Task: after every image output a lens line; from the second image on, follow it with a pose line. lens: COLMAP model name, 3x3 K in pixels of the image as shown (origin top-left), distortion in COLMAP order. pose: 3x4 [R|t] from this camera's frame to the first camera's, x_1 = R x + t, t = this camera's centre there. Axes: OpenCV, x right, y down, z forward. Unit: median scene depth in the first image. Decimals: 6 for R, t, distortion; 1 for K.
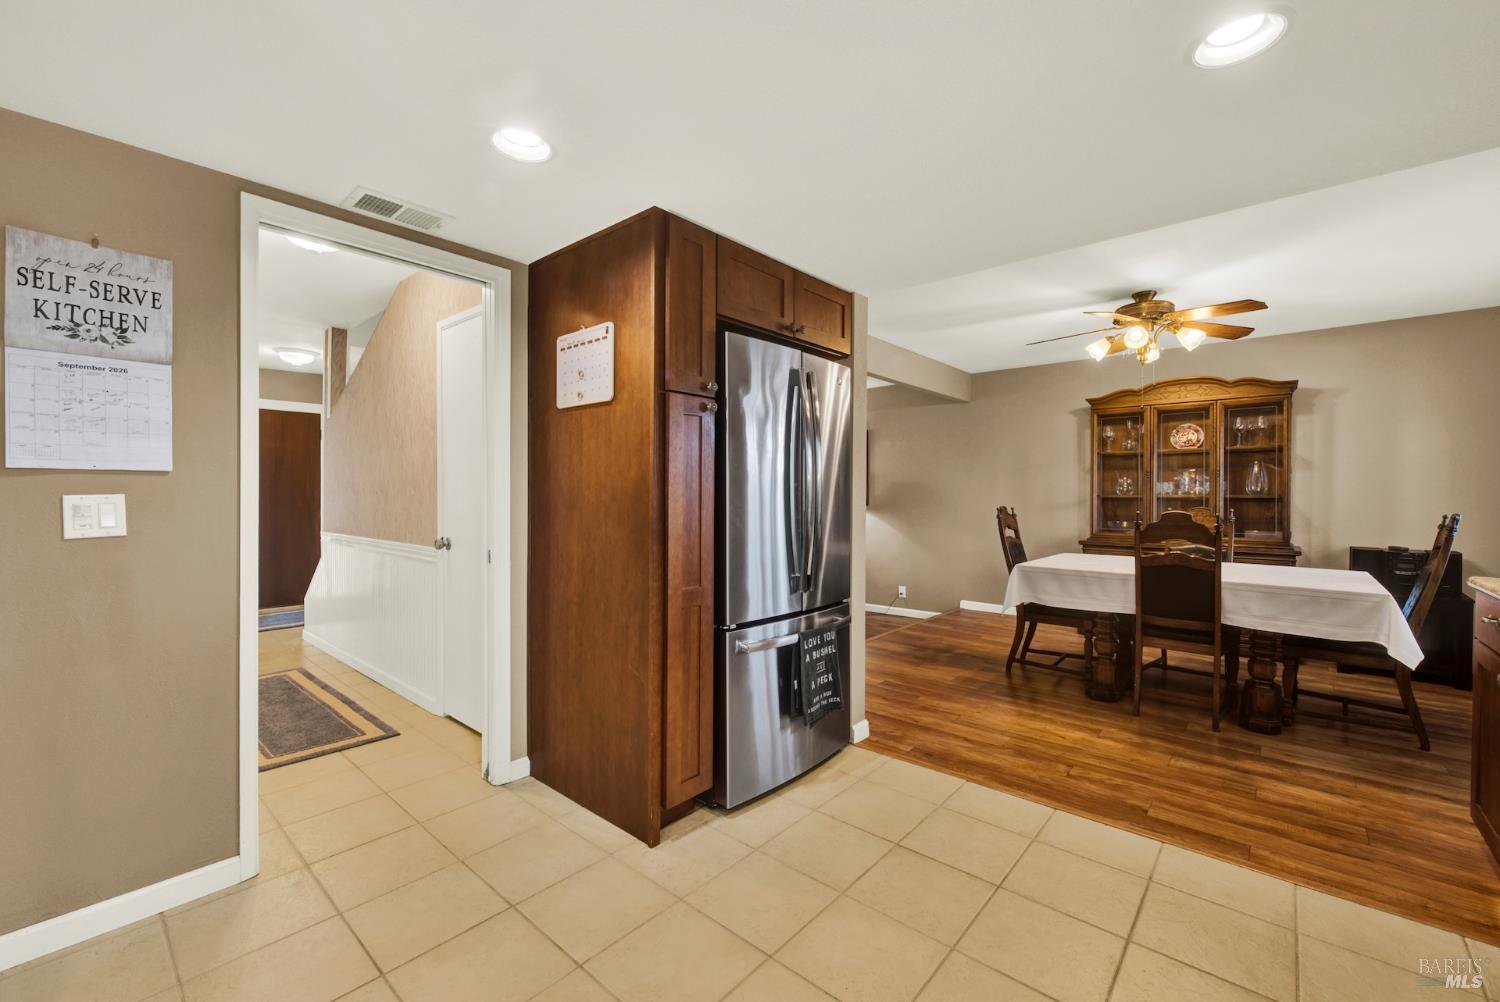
lens RADIAL K [[613.5, 0, 745.9], [0, 613.5, 498.8], [0, 0, 1]] dist [0.001524, -0.002861]
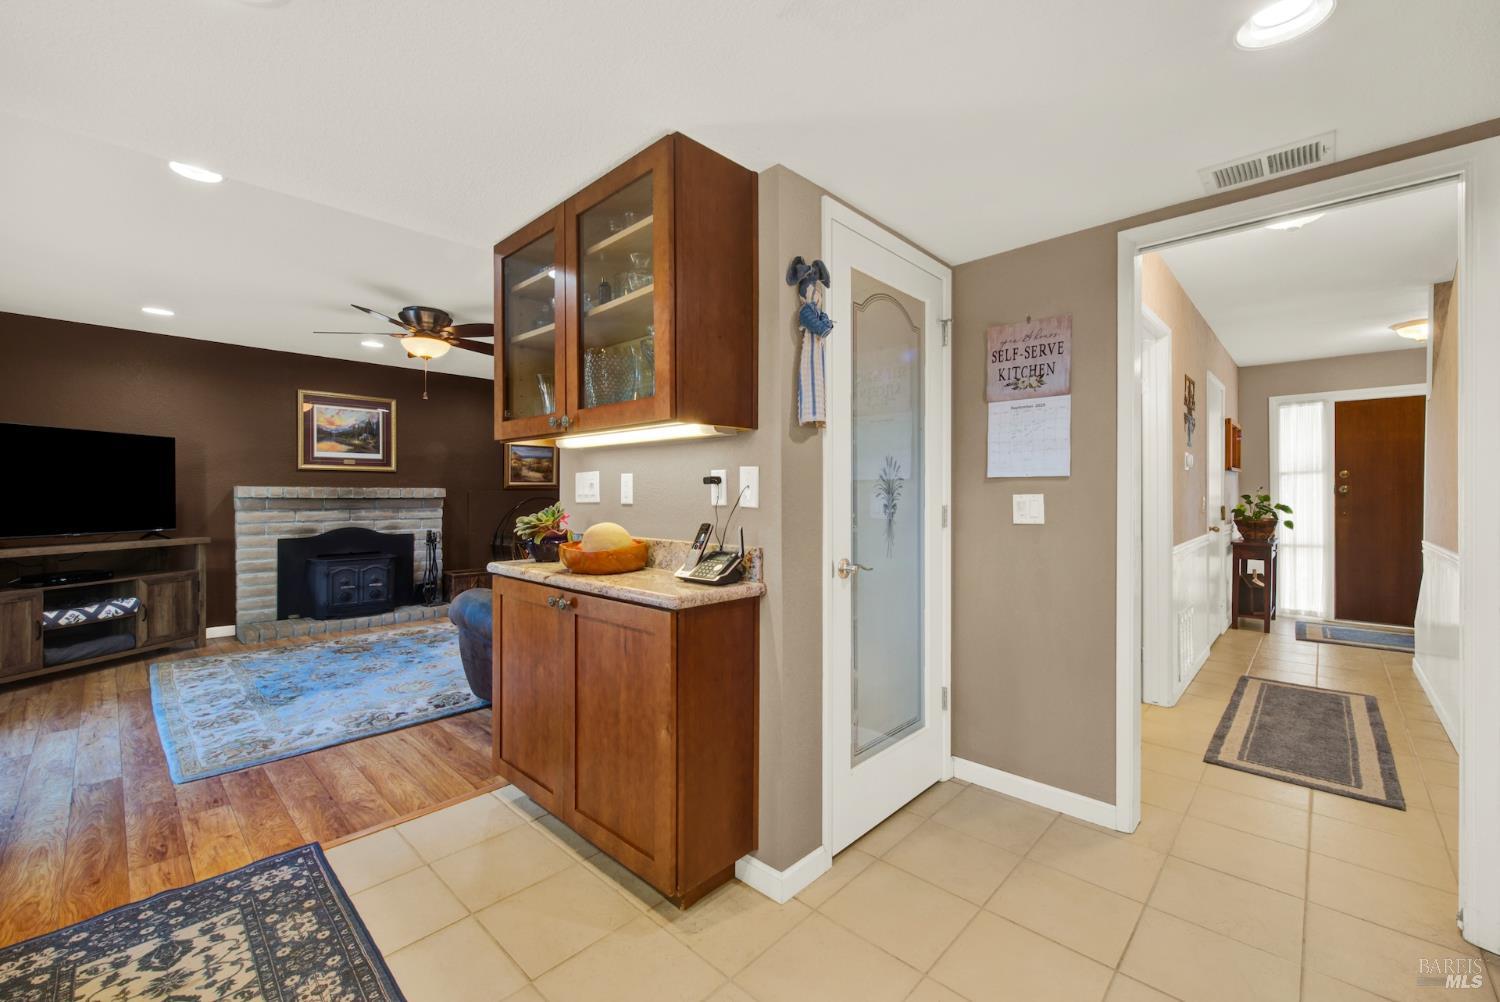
lens RADIAL K [[611.5, 0, 751.1], [0, 611.5, 494.4], [0, 0, 1]] dist [-0.002070, -0.000482]
pose [[-0.030668, -0.001549, -0.999528, 0.210386], [-0.006628, 0.999977, -0.001347, -0.000146], [0.999508, 0.006583, -0.030677, 0.208116]]
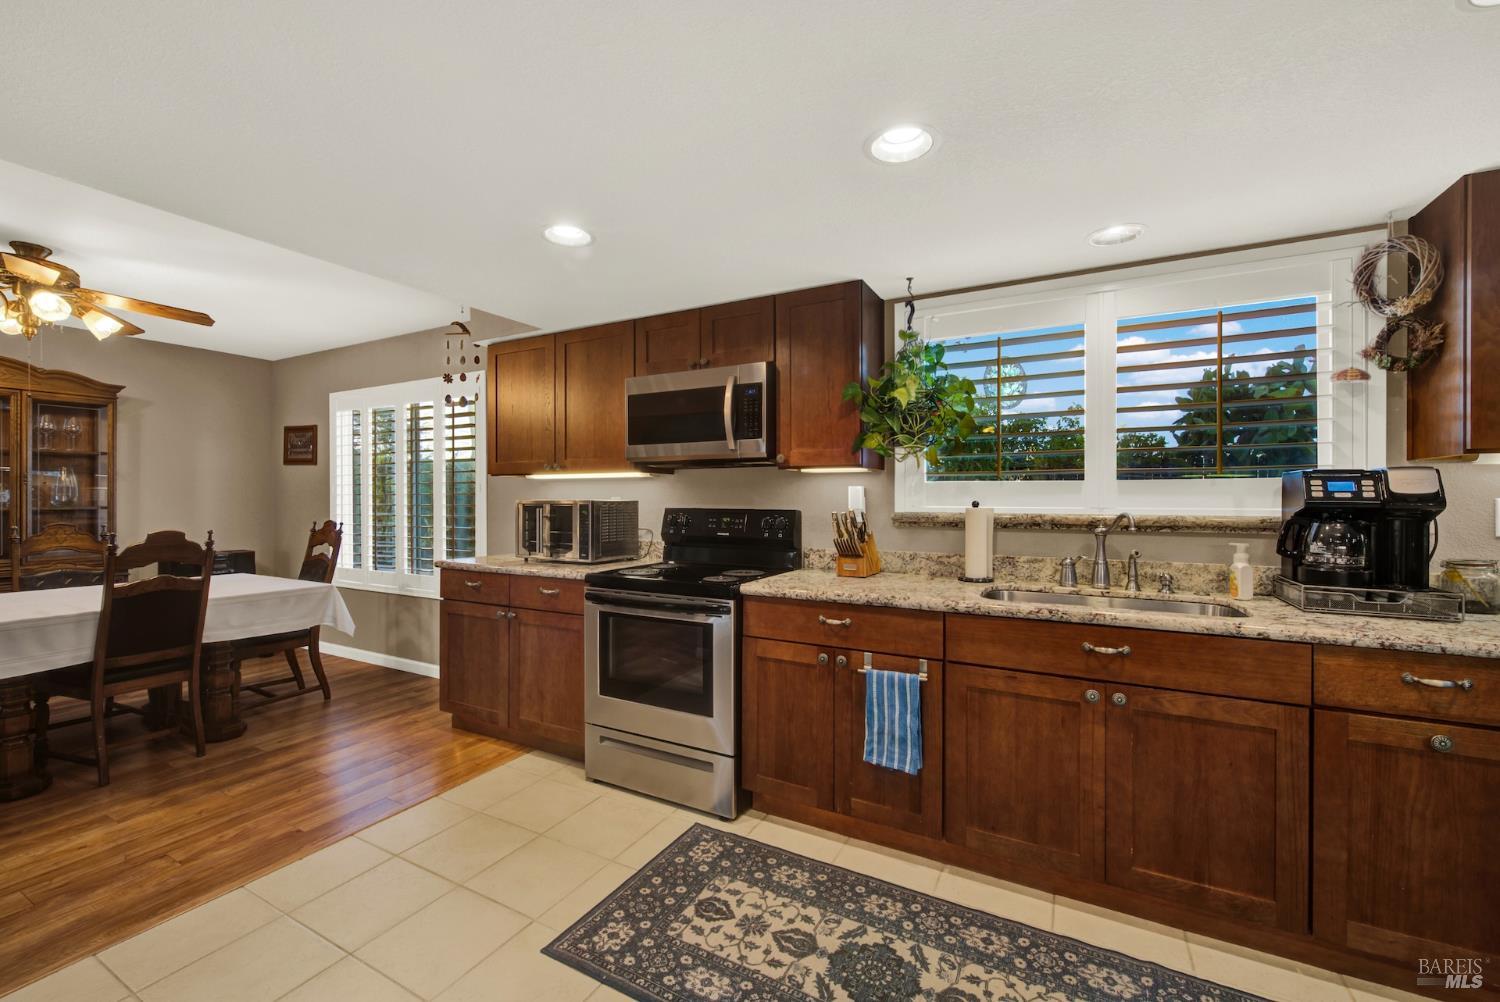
lens RADIAL K [[607.1, 0, 752.2], [0, 607.1, 495.7], [0, 0, 1]] dist [-0.000690, -0.001225]
pose [[-0.232177, -0.002432, 0.972670, -0.358048], [0.004651, 0.999983, 0.003611, -0.029014], [-0.972662, 0.005363, -0.232162, 0.375003]]
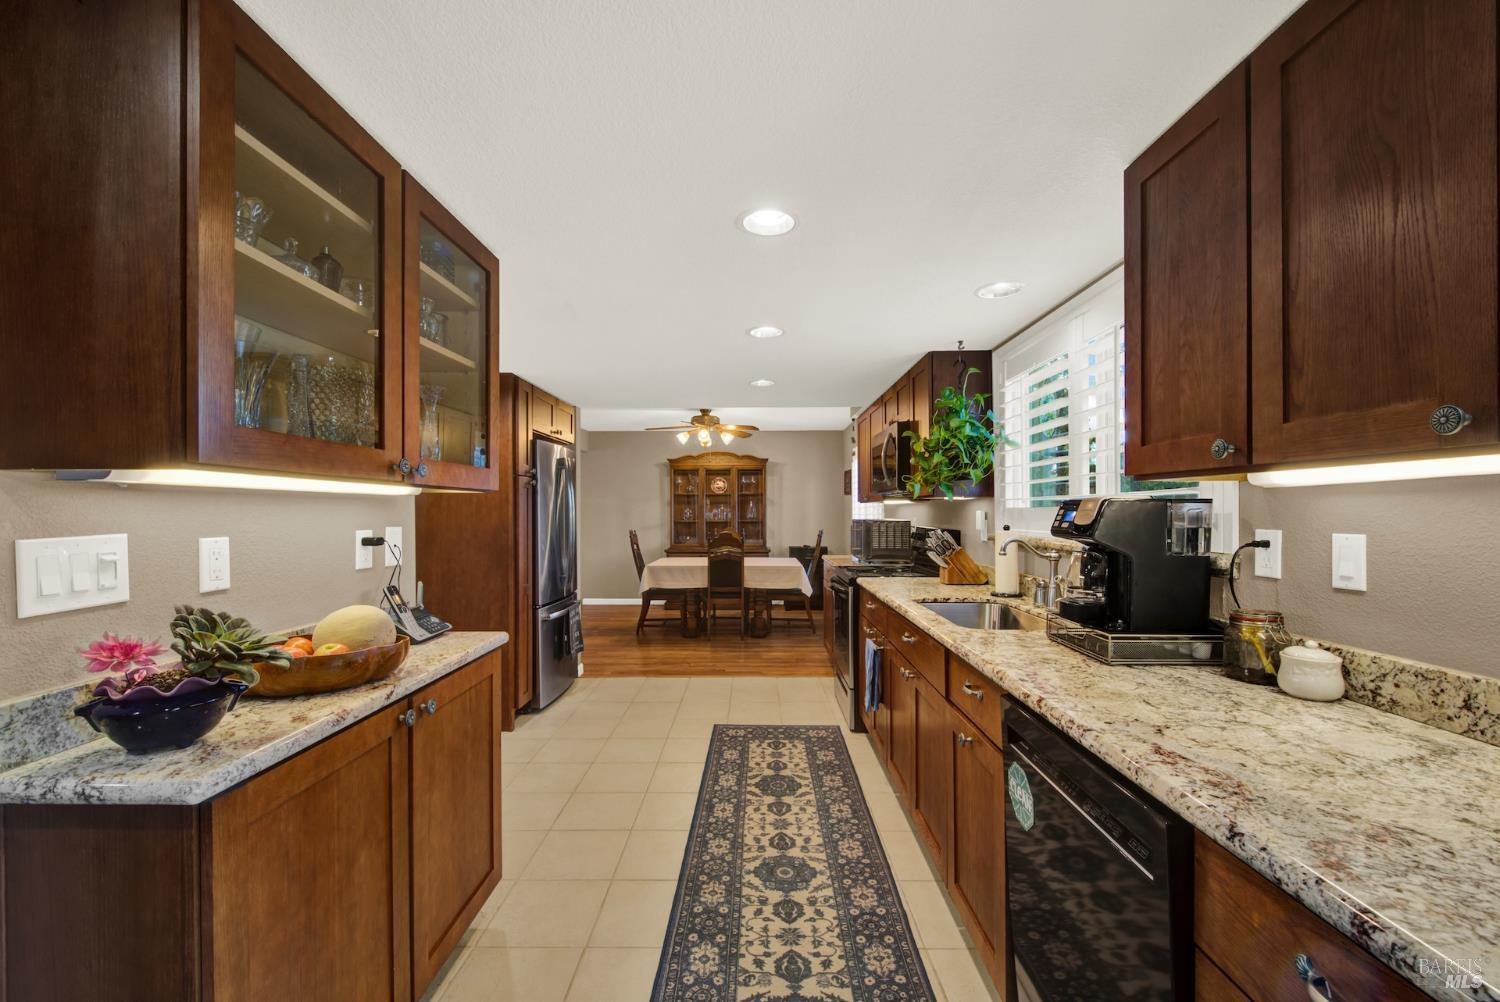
lens RADIAL K [[614.2, 0, 748.0], [0, 614.2, 511.8], [0, 0, 1]] dist [-0.000370, -0.000776]
pose [[0.756363, -0.006842, 0.654116, -0.529620], [0.010695, 0.999941, -0.001907, -0.038760], [-0.654065, 0.008438, 0.756392, -0.532714]]
